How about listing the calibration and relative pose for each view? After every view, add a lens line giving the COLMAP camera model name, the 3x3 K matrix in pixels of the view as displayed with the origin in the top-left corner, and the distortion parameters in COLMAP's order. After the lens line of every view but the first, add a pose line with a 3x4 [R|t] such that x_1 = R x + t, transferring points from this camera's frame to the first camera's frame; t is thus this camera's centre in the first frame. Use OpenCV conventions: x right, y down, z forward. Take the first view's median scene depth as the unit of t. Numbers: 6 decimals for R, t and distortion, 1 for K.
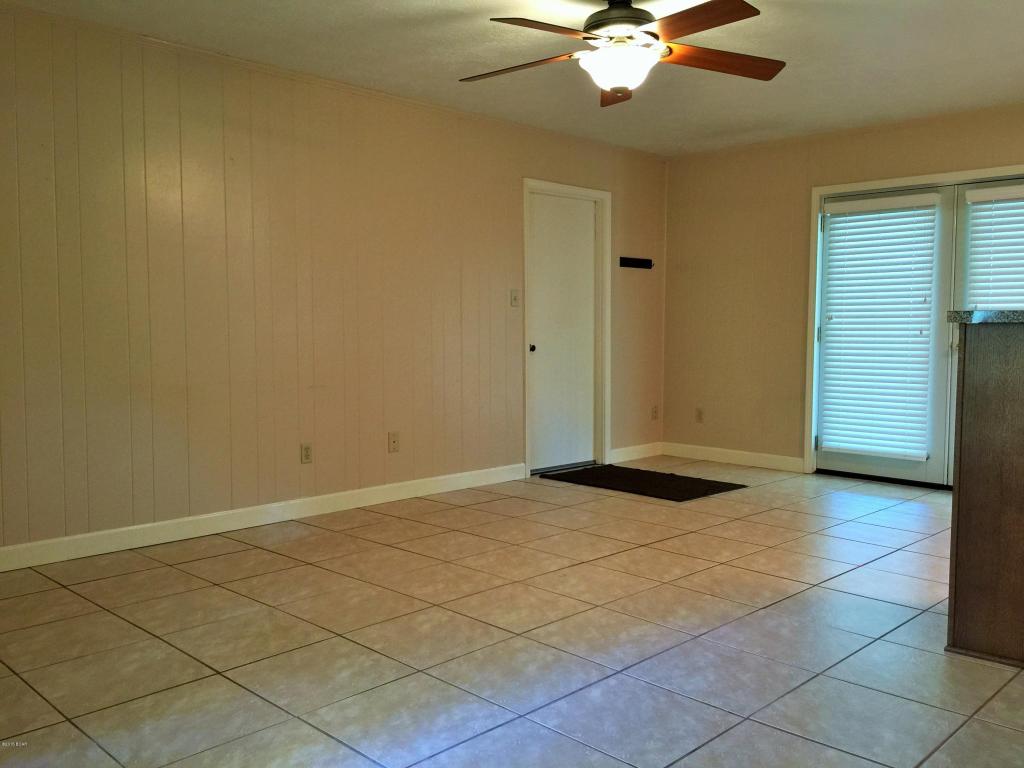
lens RADIAL K [[883.8, 0, 514.7], [0, 883.8, 383.7], [0, 0, 1]] dist [0.079696, -0.116746]
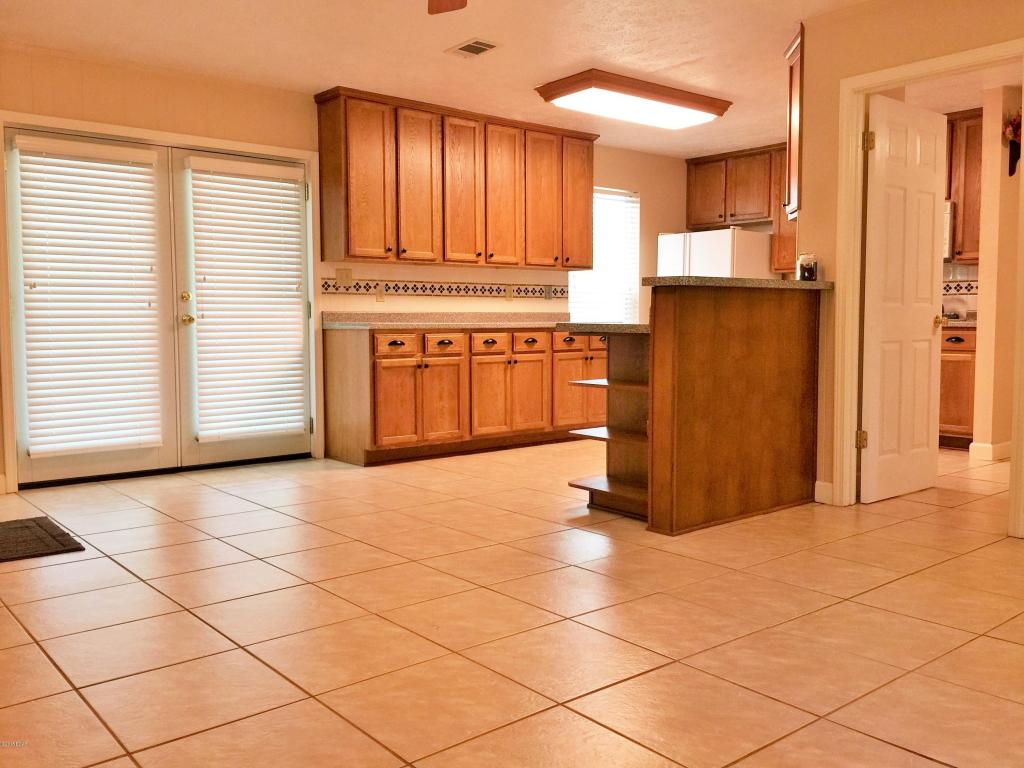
lens RADIAL K [[883.8, 0, 514.5], [0, 883.8, 377.6], [0, 0, 1]] dist [0.079696, -0.116746]
pose [[0.092069, -0.068913, 0.993365, -0.666795], [0.068276, 0.995691, 0.062747, -0.024986], [-0.993409, 0.062046, 0.096377, 0.895979]]
